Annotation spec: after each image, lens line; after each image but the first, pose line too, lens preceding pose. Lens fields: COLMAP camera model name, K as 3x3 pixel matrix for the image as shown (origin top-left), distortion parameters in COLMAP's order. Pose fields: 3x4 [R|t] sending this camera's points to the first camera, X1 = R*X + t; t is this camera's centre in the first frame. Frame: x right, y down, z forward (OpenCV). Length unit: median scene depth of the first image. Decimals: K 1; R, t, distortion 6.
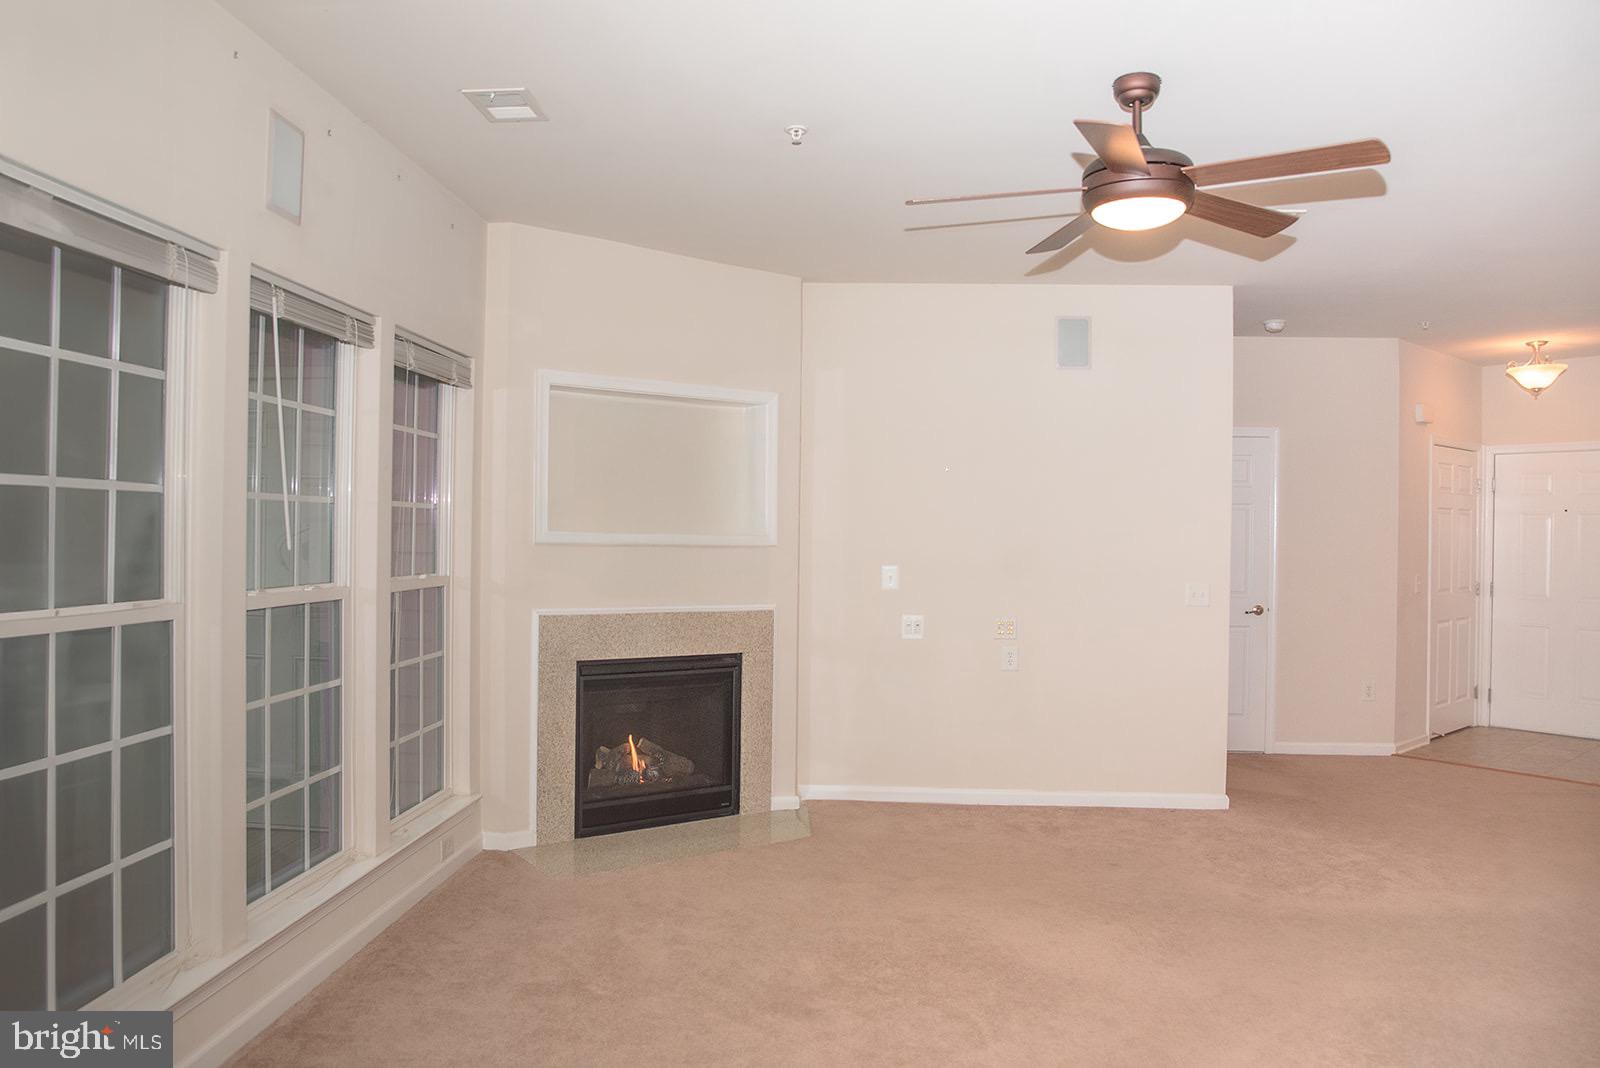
lens RADIAL K [[1110.6, 0, 790.1], [0, 1110.6, 526.2], [0, 0, 1]] dist [-0.044999, 0.006269]
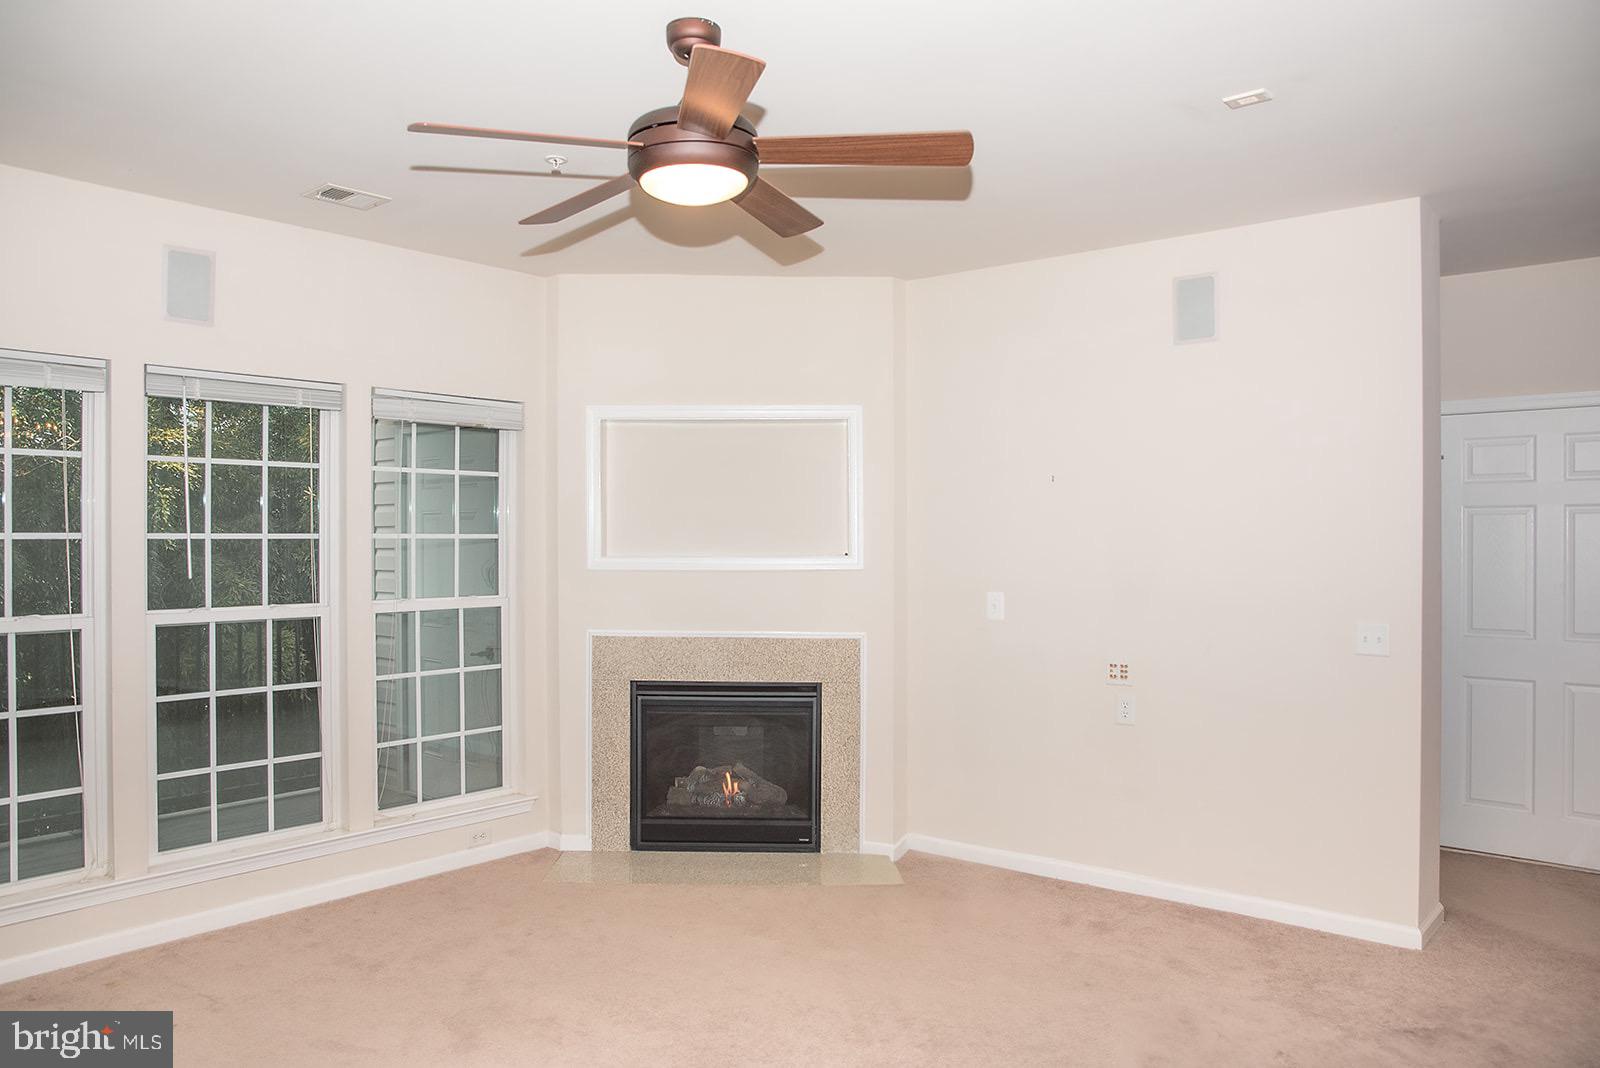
lens RADIAL K [[1110.6, 0, 795.4], [0, 1110.6, 548.6], [0, 0, 1]] dist [-0.044999, 0.006269]
pose [[0.813174, -0.013137, -0.581873, 0.504241], [0.011995, 0.999911, -0.005813, 0.004549], [0.581897, -0.002253, 0.813259, 0.220735]]
